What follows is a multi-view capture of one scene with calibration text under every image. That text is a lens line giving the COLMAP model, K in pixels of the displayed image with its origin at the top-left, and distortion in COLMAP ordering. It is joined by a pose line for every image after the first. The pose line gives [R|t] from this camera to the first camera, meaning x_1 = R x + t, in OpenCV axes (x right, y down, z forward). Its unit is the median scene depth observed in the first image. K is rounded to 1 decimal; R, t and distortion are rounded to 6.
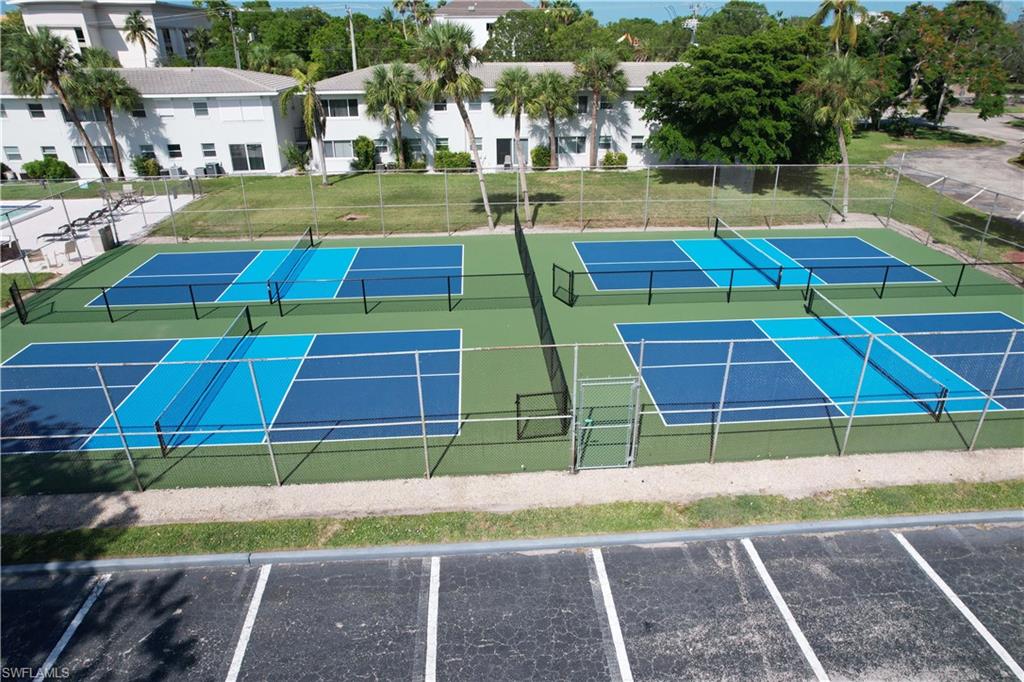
lens RADIAL K [[662.2, 0, 515.8], [0, 662.2, 335.4], [0, 0, 1]] dist [-0.086043, 0.085080]
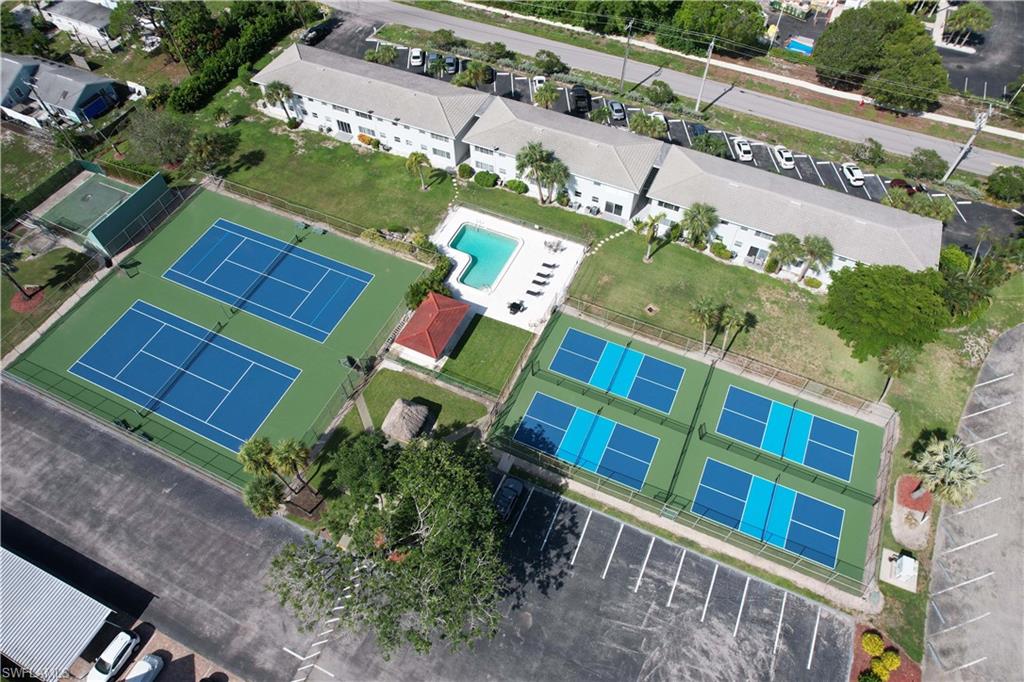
lens RADIAL K [[657.0, 0, 516.4], [0, 657.0, 347.8], [0, 0, 1]] dist [-0.082770, 0.078398]
pose [[0.879999, 0.392319, -0.267747, -0.015226], [-0.202022, 0.819330, 0.536549, -1.367375], [0.429871, -0.418072, 0.800267, -1.154715]]
